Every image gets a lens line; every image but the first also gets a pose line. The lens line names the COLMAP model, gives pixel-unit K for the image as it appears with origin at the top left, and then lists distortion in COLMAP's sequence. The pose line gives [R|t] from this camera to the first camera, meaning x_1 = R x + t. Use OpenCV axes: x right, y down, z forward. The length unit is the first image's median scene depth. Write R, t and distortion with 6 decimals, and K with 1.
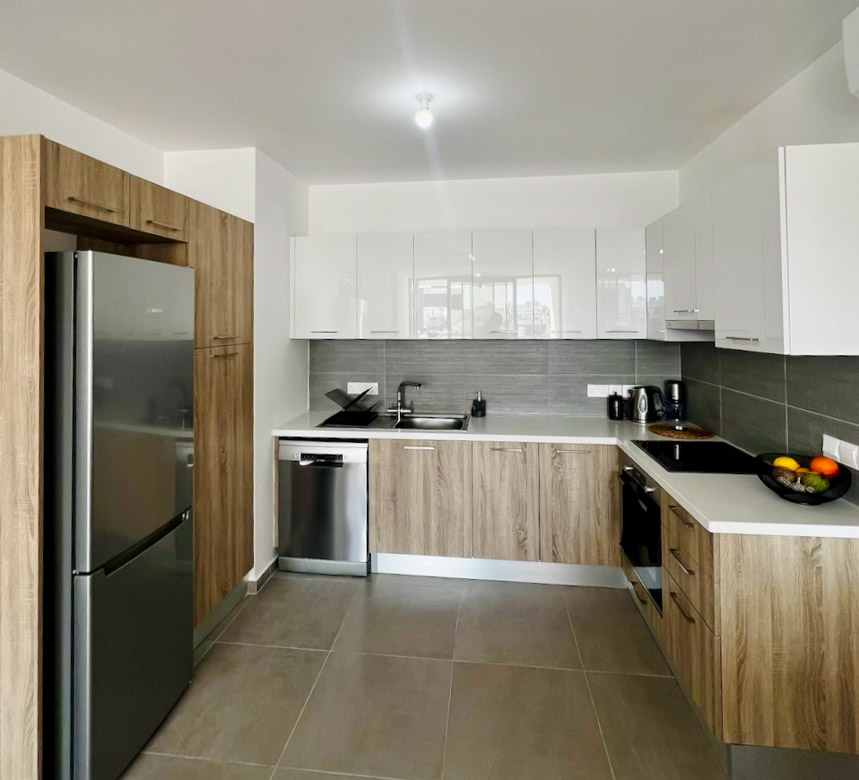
lens RADIAL K [[480.3, 0, 430.6], [0, 480.3, 311.5], [0, 0, 1]] dist [-0.006960, 0.001652]
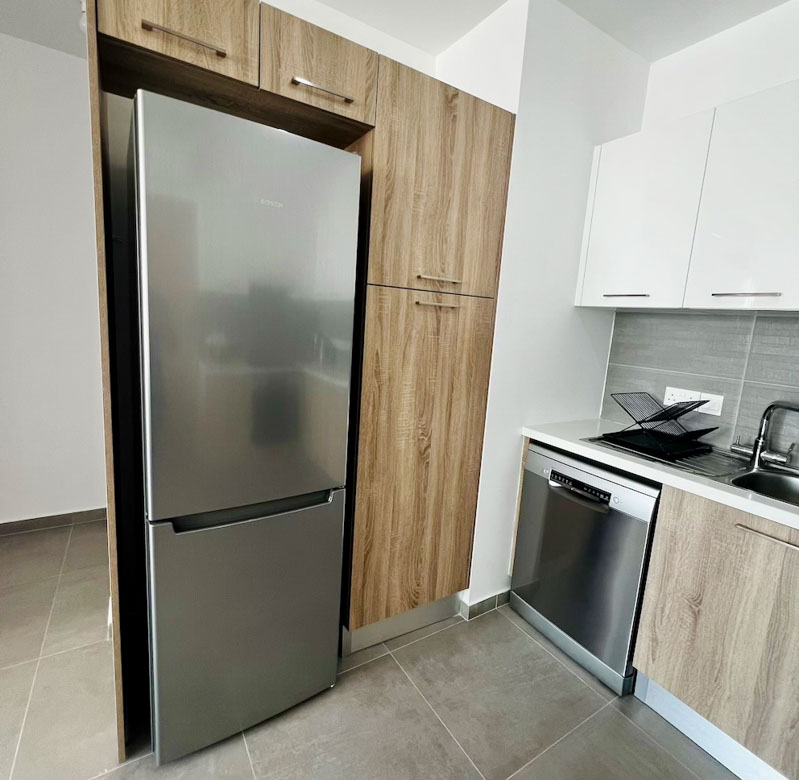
lens RADIAL K [[425.6, 0, 397.0], [0, 425.6, 385.0], [0, 0, 1]] dist [-0.005786, 0.001445]
pose [[0.626357, 0.165354, -0.761797, 0.033718], [-0.058510, 0.984460, 0.165577, 0.093141], [0.777337, -0.059138, 0.626298, 0.478490]]
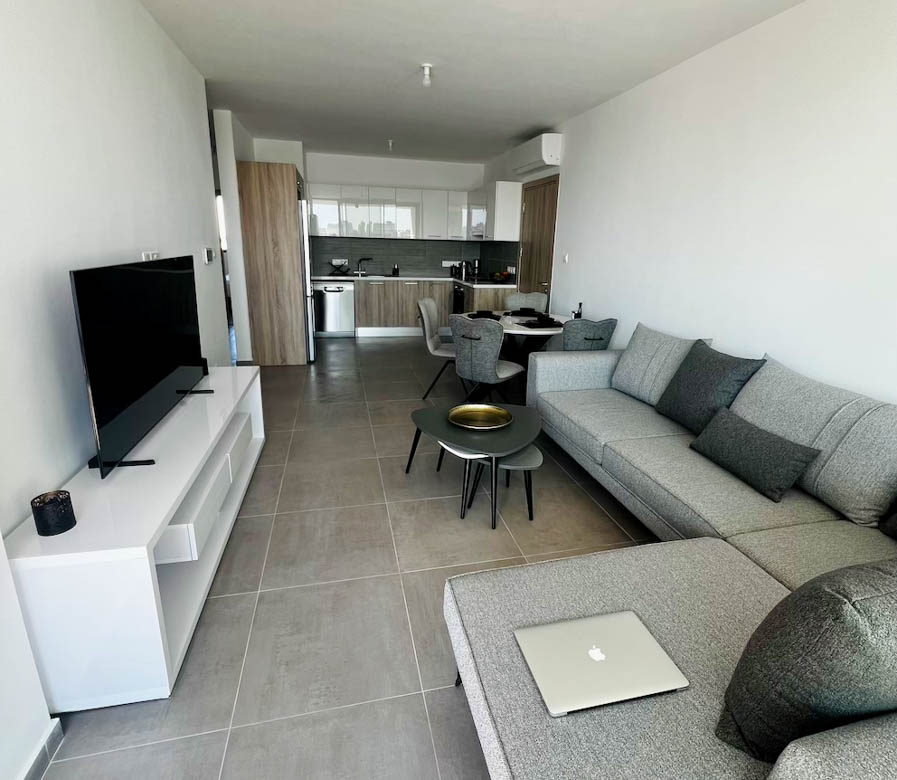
lens RADIAL K [[488.5, 0, 454.7], [0, 488.5, 381.6], [0, 0, 1]] dist [-0.001812, 0.000963]
pose [[0.938243, -0.063263, 0.340144, -0.533216], [-0.039524, 0.957105, 0.287031, 0.035460], [-0.343712, -0.282749, 0.895497, -1.513168]]
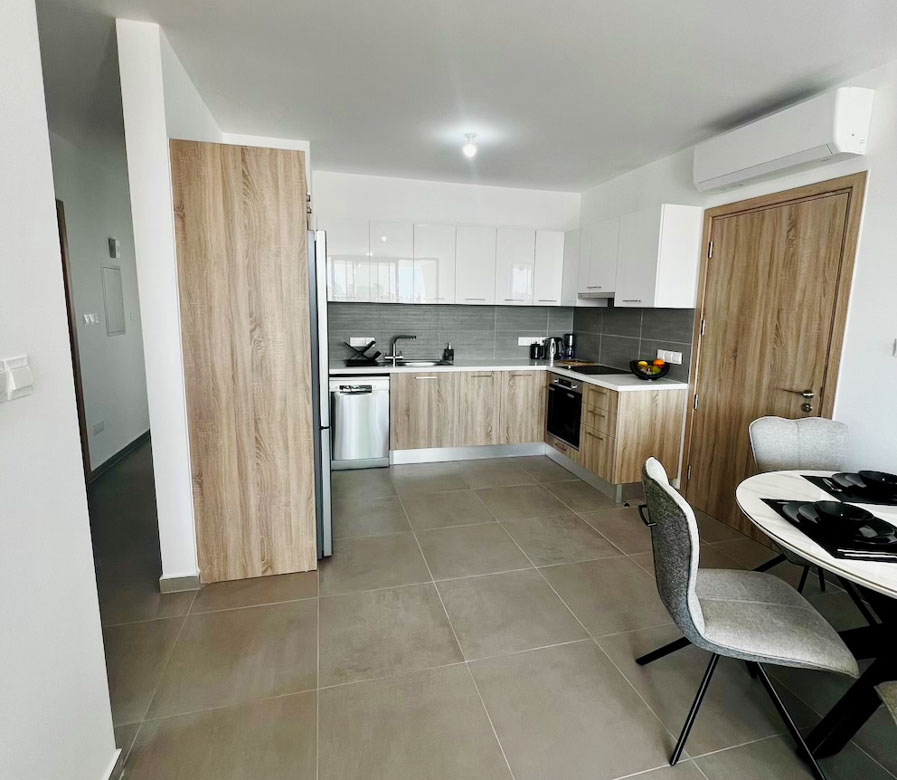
lens RADIAL K [[488.5, 0, 453.0], [0, 488.5, 385.8], [0, 0, 1]] dist [-0.001812, 0.000963]
pose [[0.926000, -0.039441, 0.375456, -0.514226], [-0.030349, 0.983532, 0.178170, 0.042034], [-0.376300, -0.176381, 0.909554, -0.392230]]
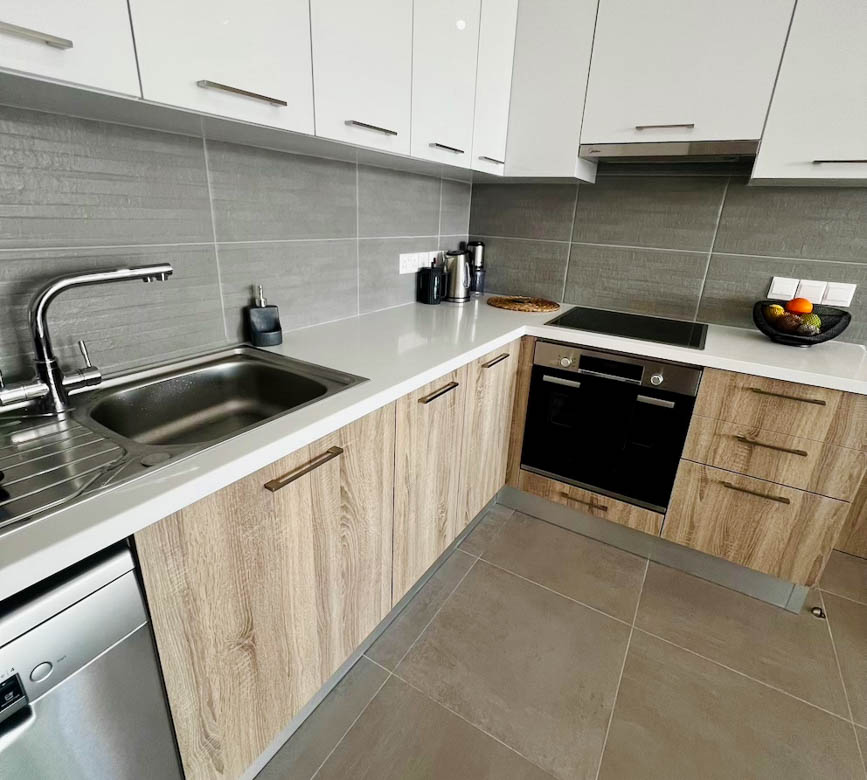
lens RADIAL K [[466.2, 0, 440.4], [0, 466.2, 380.7], [0, 0, 1]] dist [0.000280, -0.000336]
pose [[0.408562, -0.290680, 0.865206, -0.251452], [-0.061335, 0.937045, 0.343779, 0.111242], [-0.910667, -0.193522, 0.365012, 0.819634]]
